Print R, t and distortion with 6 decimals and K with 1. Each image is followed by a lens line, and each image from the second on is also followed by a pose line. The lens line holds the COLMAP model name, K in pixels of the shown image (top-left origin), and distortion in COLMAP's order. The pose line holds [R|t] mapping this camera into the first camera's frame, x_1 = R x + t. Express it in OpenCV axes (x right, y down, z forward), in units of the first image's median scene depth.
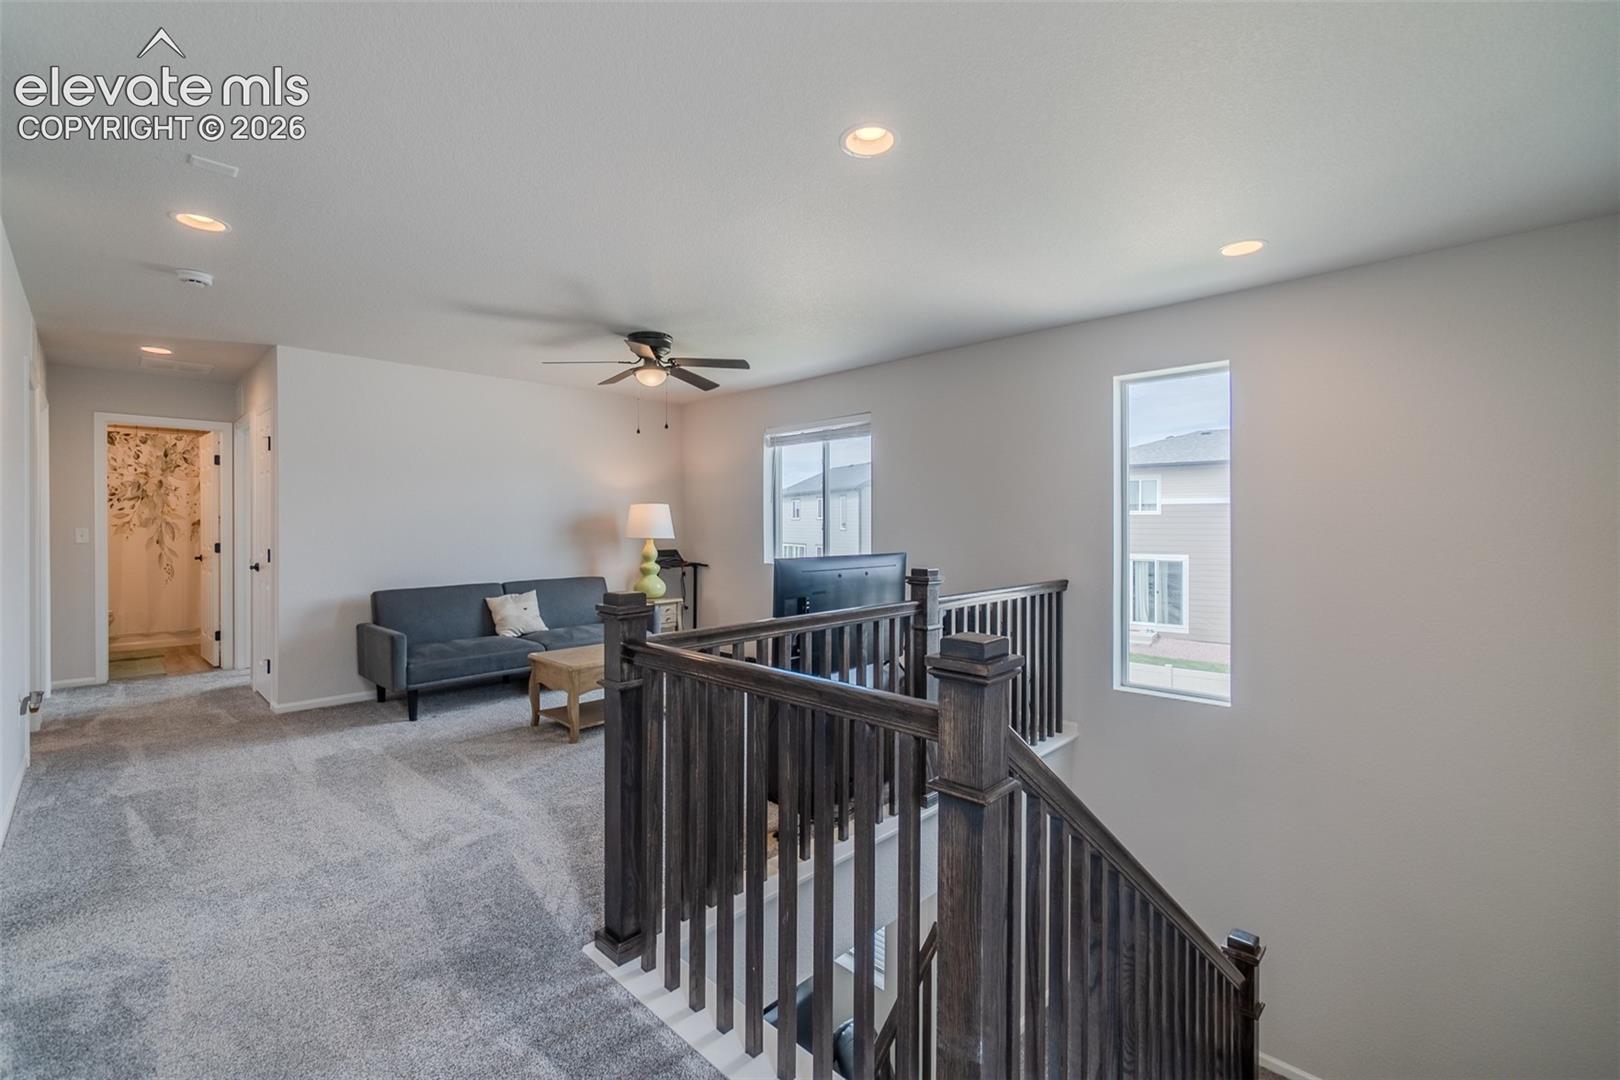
lens RADIAL K [[686.5, 0, 802.9], [0, 686.5, 530.6], [0, 0, 1]] dist [-0.007772, 0.000628]
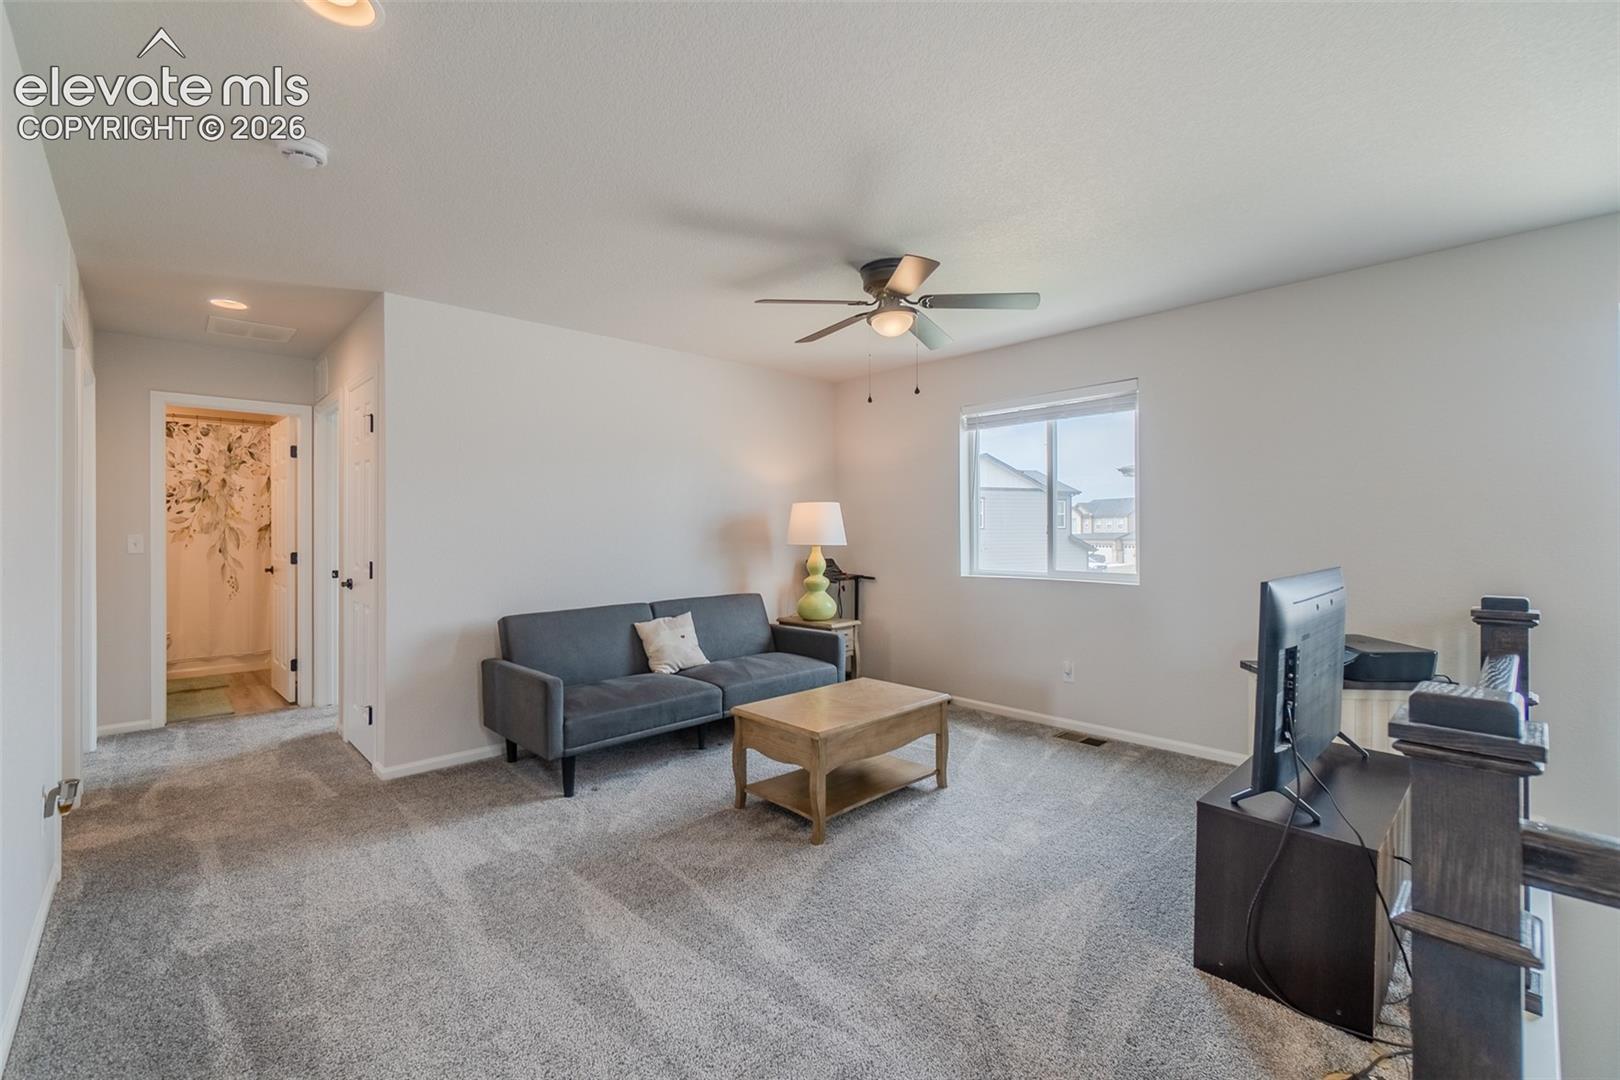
lens RADIAL K [[686.5, 0, 800.7], [0, 686.5, 531.0], [0, 0, 1]] dist [-0.007772, 0.000628]
pose [[0.999140, -0.003343, -0.041321, -0.243415], [0.003082, 0.999975, -0.006379, -0.000335], [0.041342, 0.006247, 0.999126, 0.230919]]
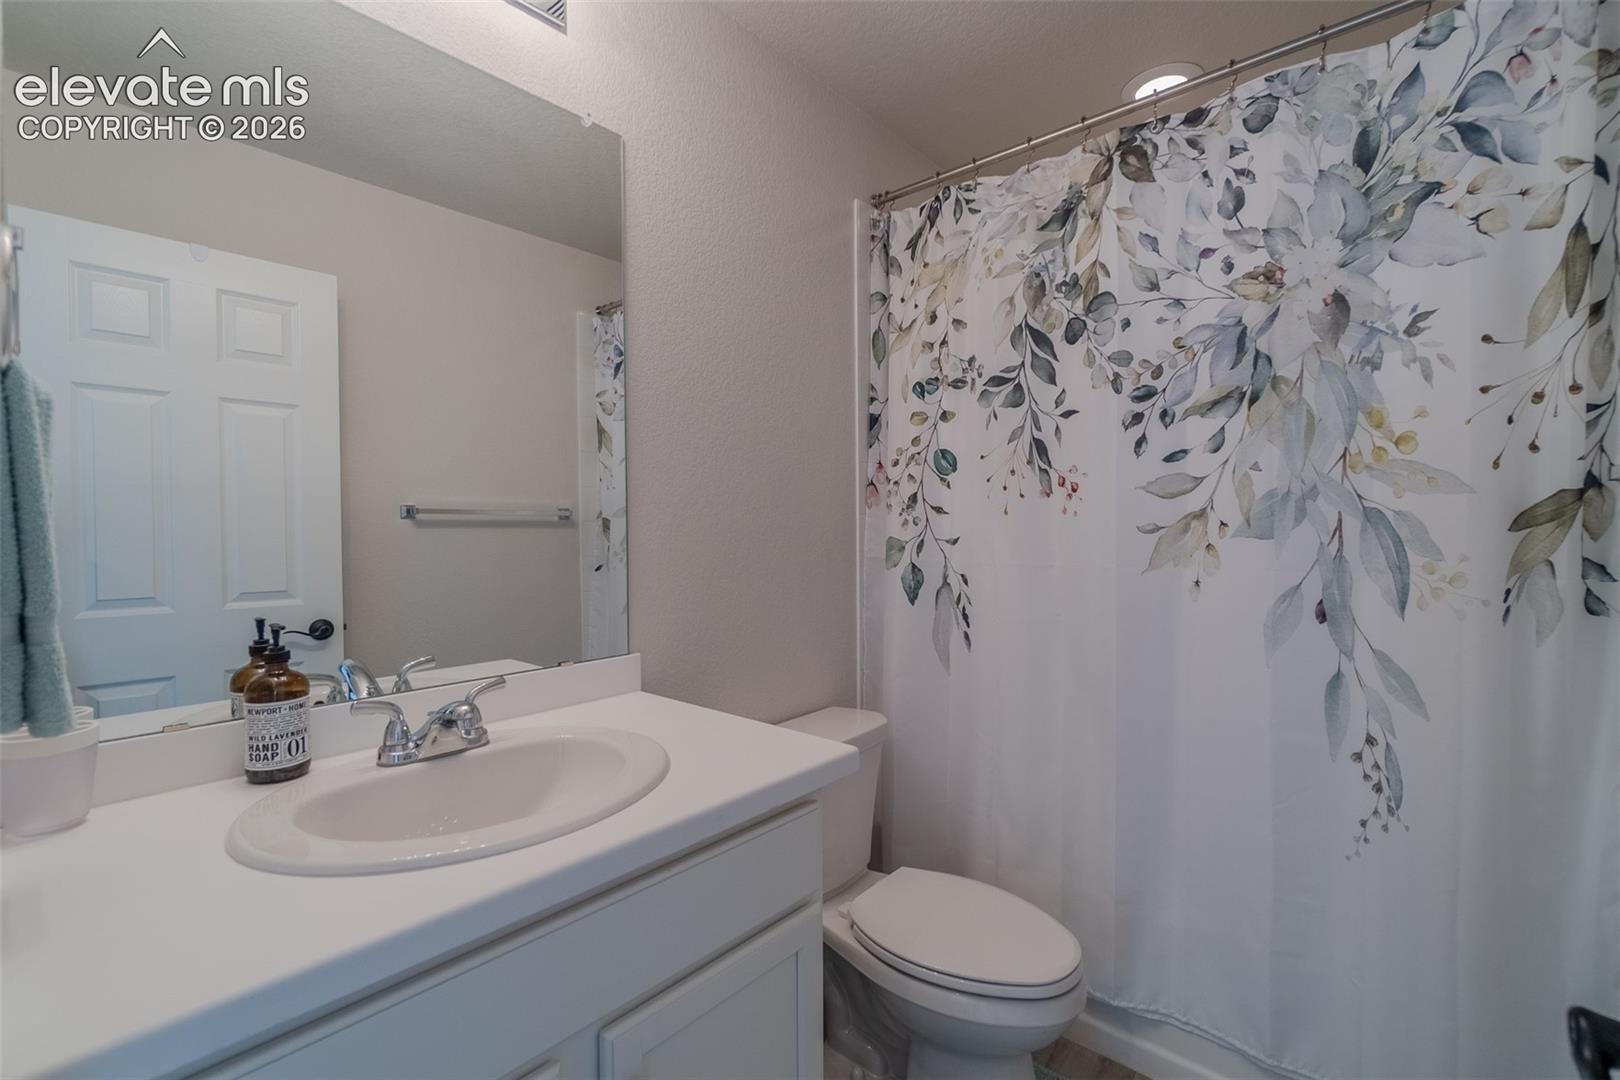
lens RADIAL K [[686.5, 0, 802.6], [0, 686.5, 530.8], [0, 0, 1]] dist [-0.007772, 0.000628]
pose [[0.045408, 0.008421, -0.998933, -1.013767], [0.004036, 0.999955, 0.008613, -0.012164], [0.998960, -0.004423, 0.045372, 1.126685]]
